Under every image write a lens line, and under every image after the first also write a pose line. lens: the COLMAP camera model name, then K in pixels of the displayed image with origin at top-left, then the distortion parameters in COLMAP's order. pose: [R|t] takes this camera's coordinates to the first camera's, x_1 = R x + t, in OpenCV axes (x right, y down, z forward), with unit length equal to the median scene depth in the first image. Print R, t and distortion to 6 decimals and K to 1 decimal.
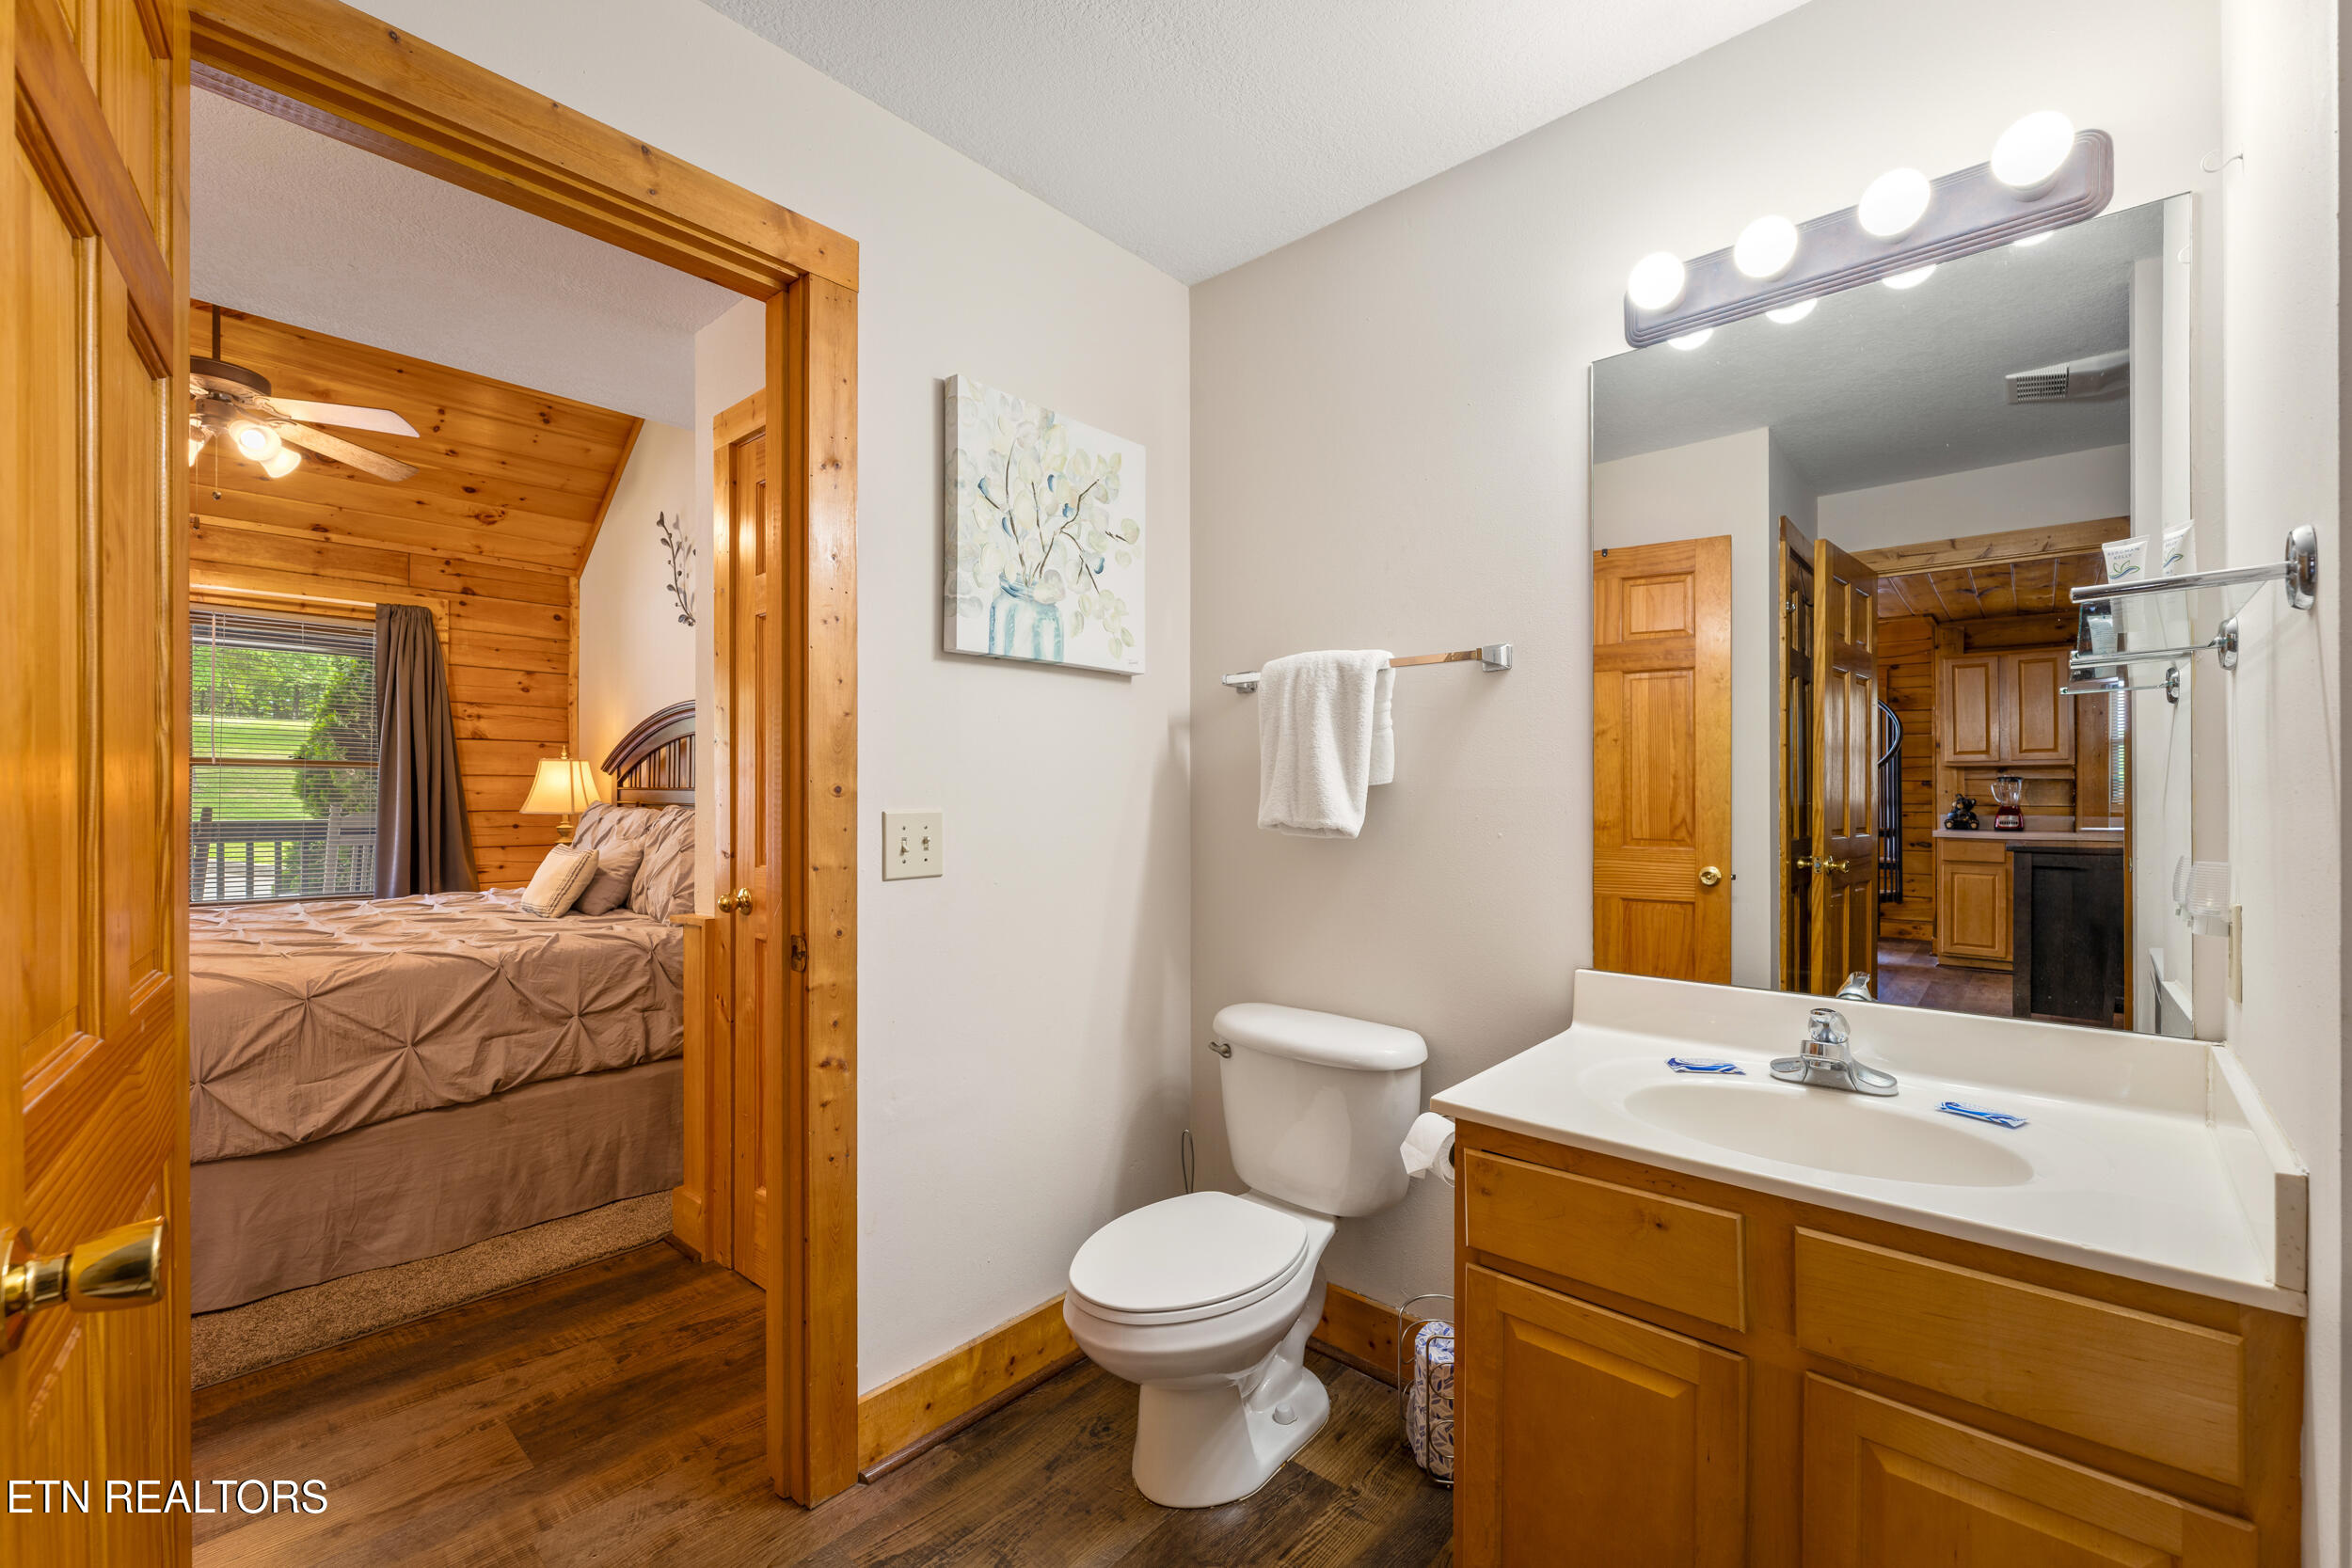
lens RADIAL K [[972.6, 0, 1144.2], [0, 972.6, 797.0], [0, 0, 1]] dist [0.006251, -0.001528]
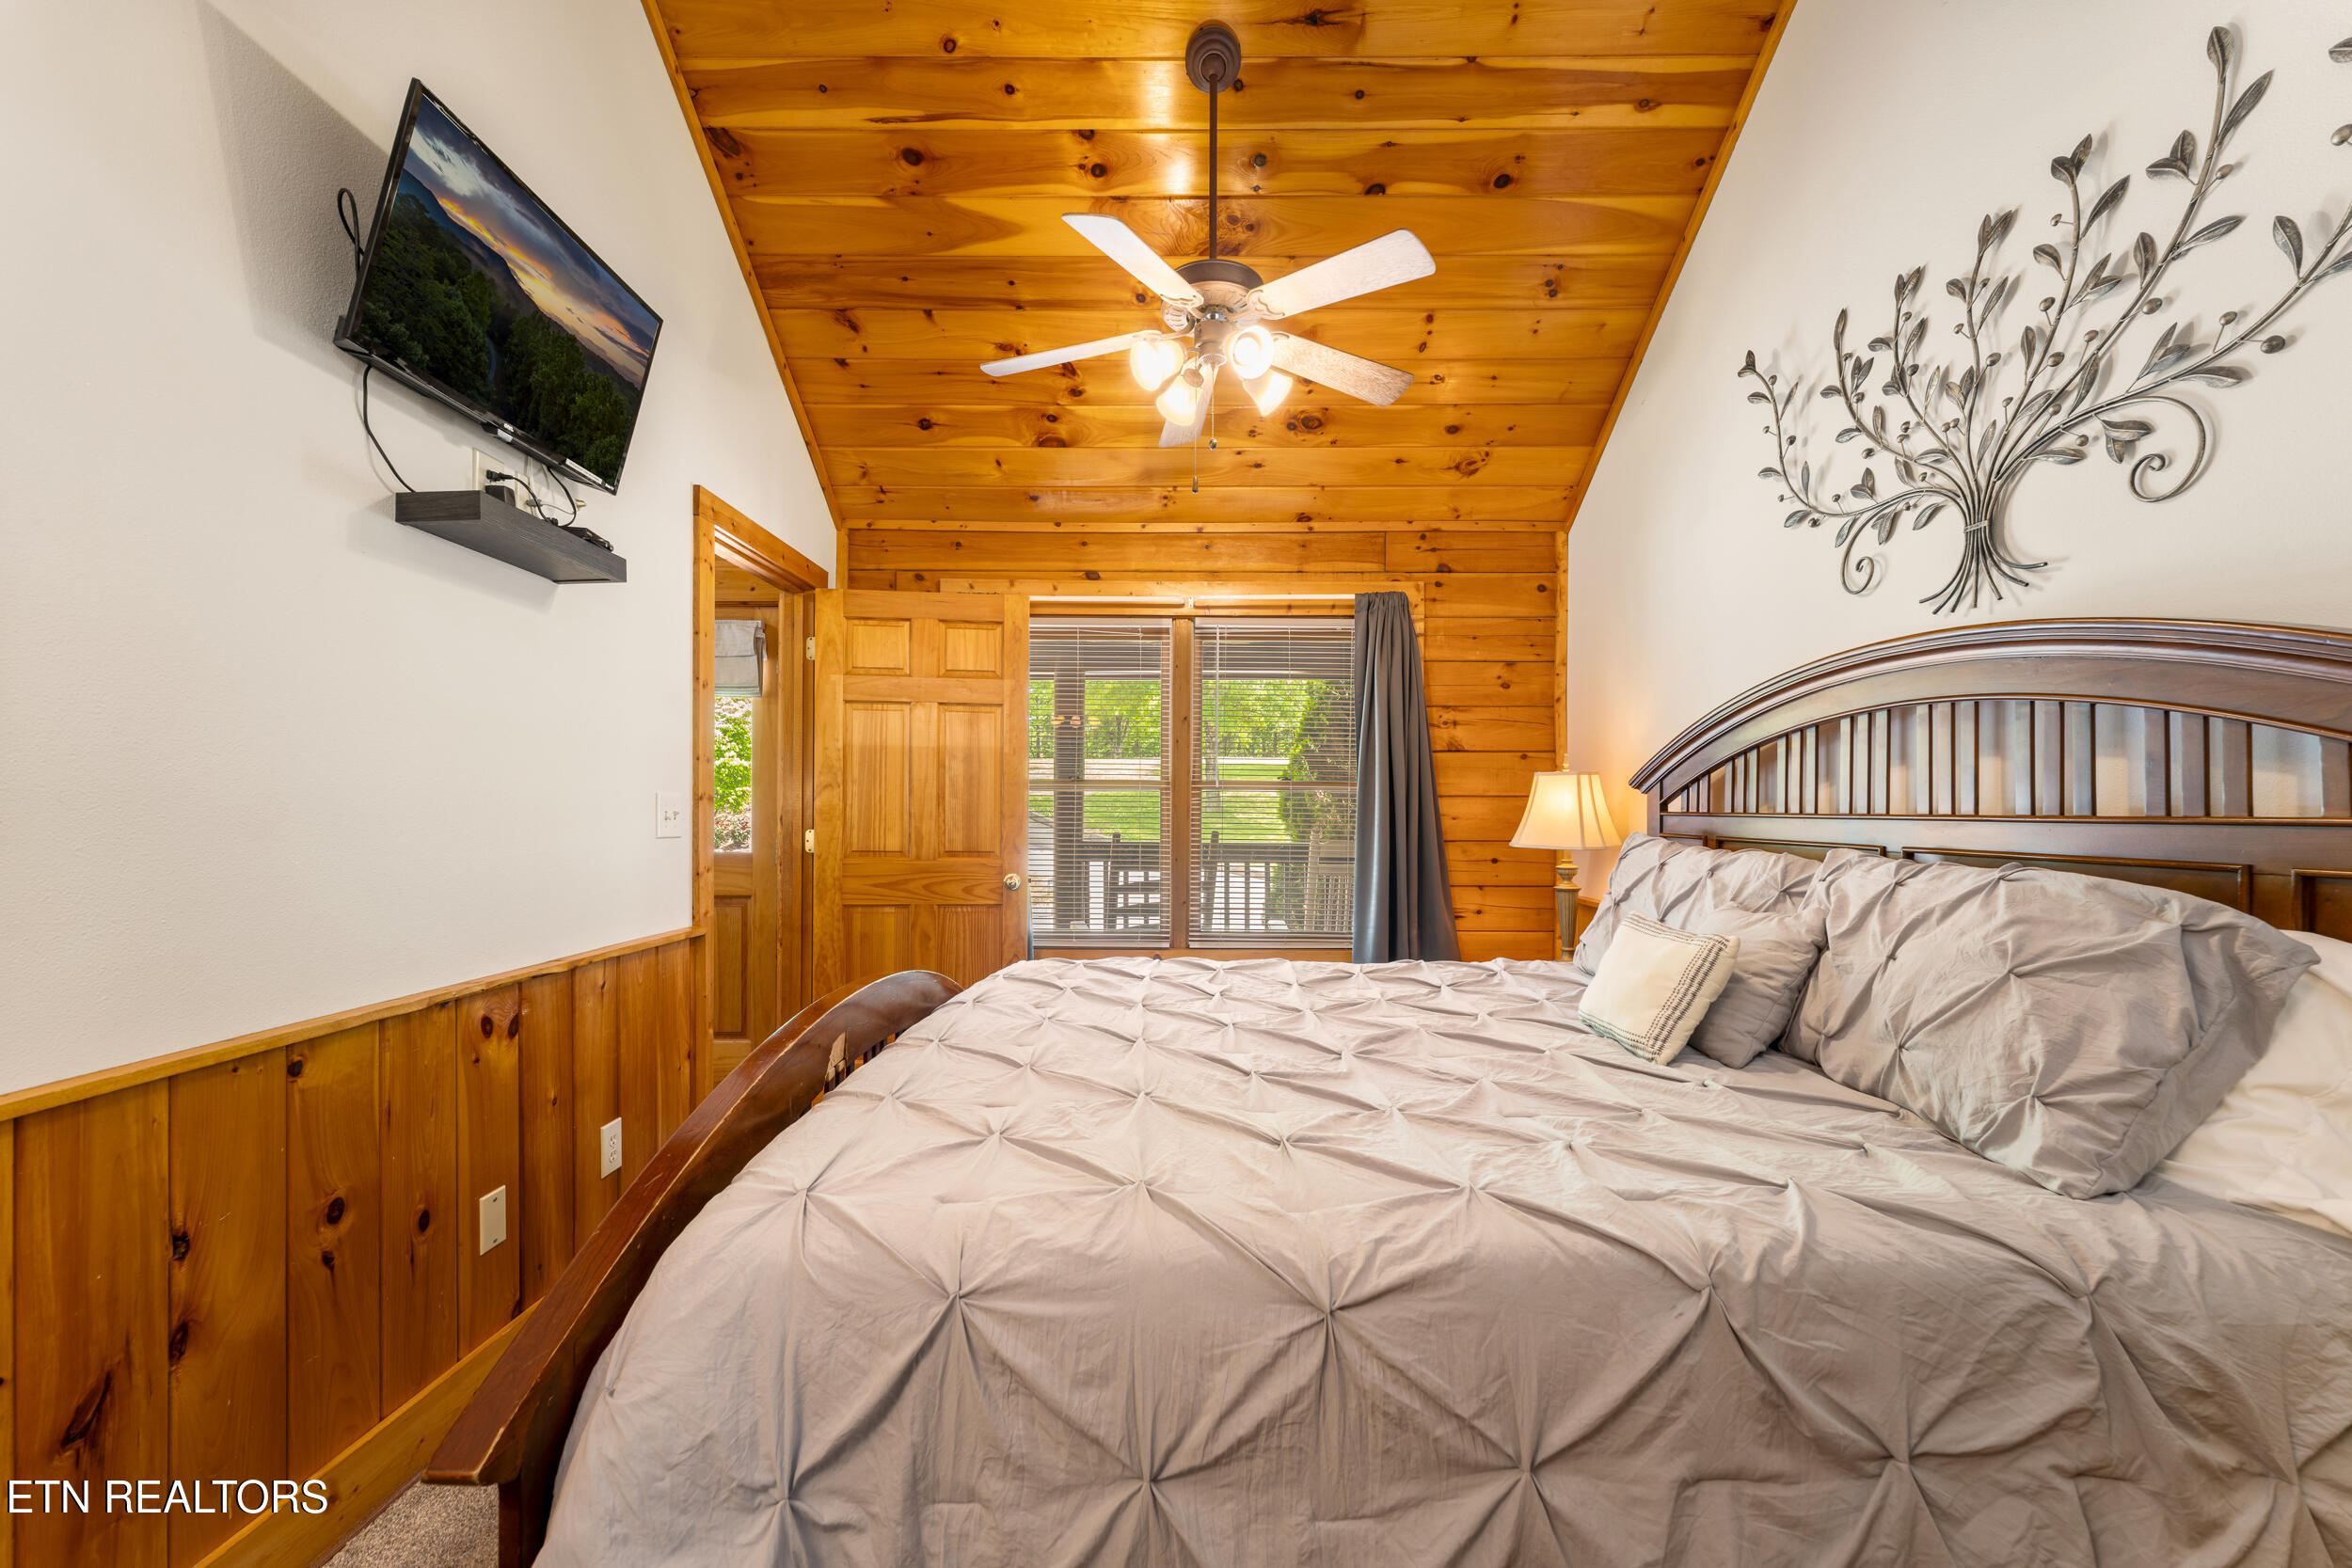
lens RADIAL K [[972.6, 0, 1192.1], [0, 972.6, 805.5], [0, 0, 1]] dist [0.006251, -0.001528]
pose [[0.696363, -0.008208, -0.717643, -0.272516], [0.000736, 0.999942, -0.010722, -0.006754], [0.717689, 0.006938, 0.696329, 0.303145]]
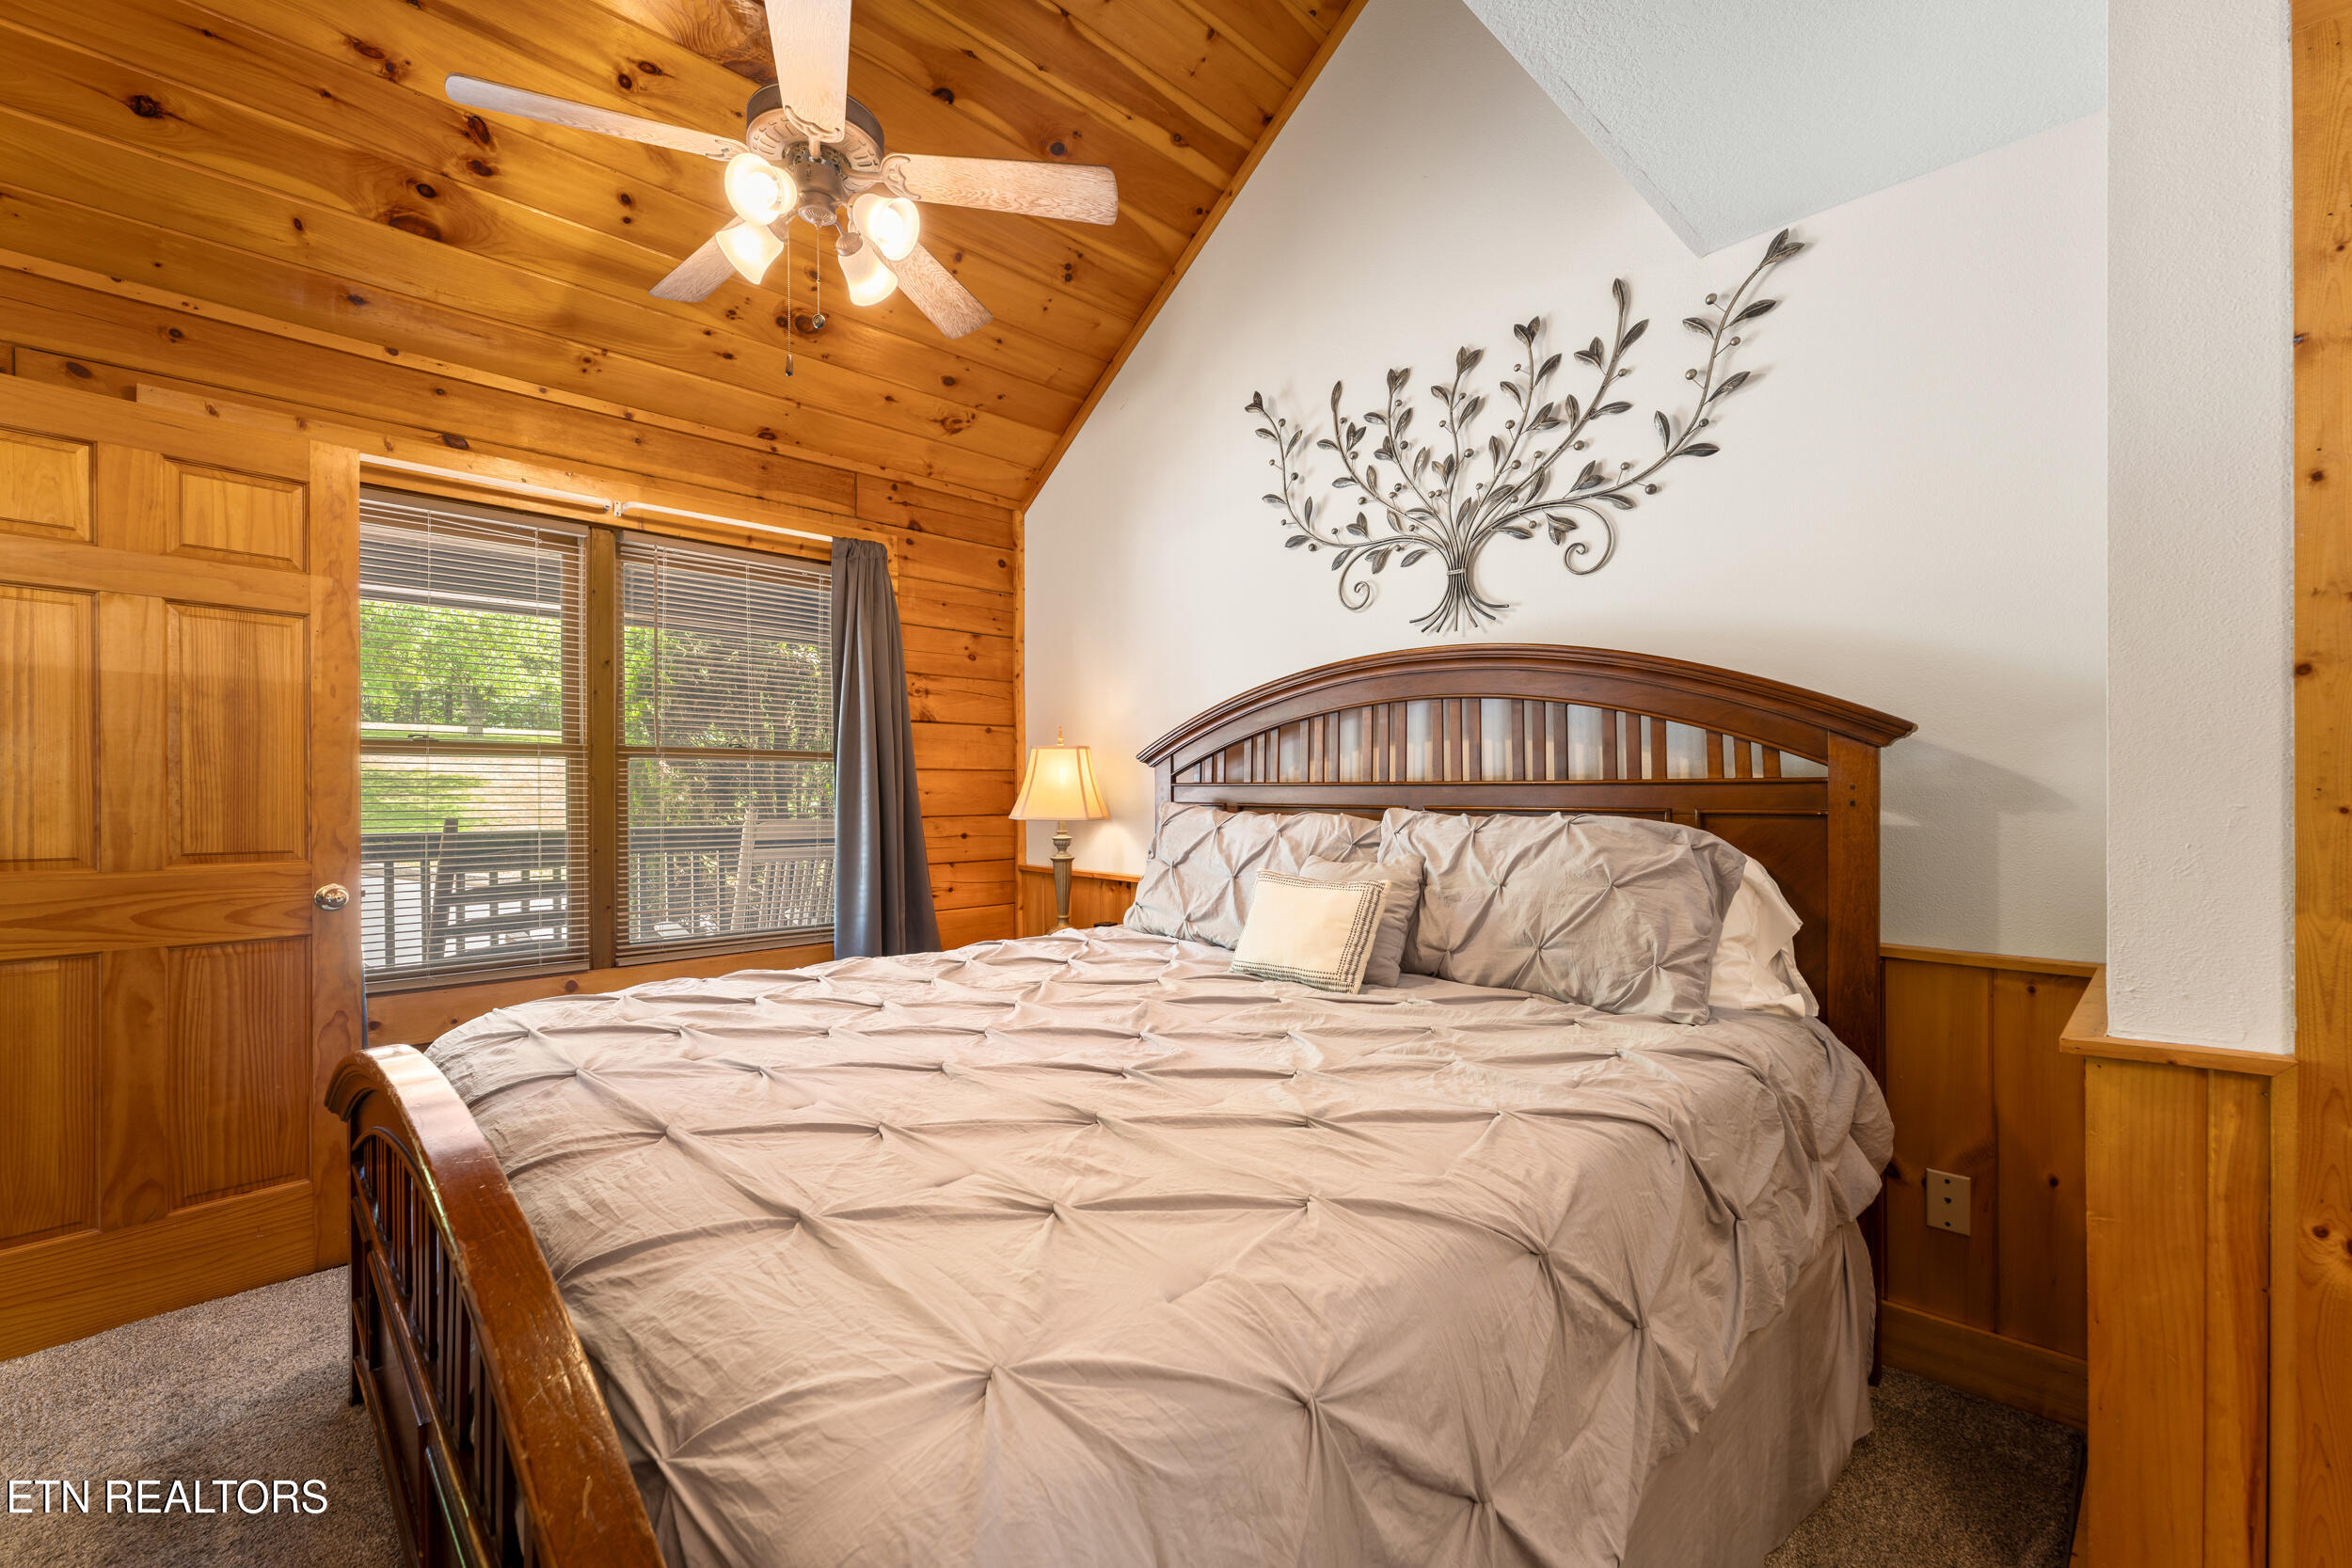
lens RADIAL K [[972.6, 0, 1236.8], [0, 972.6, 795.1], [0, 0, 1]] dist [0.006251, -0.001528]
pose [[0.999718, -0.011237, -0.020929, -0.446354], [0.011338, 0.999925, 0.004695, -0.003252], [0.020875, -0.004931, 0.999770, 0.259932]]
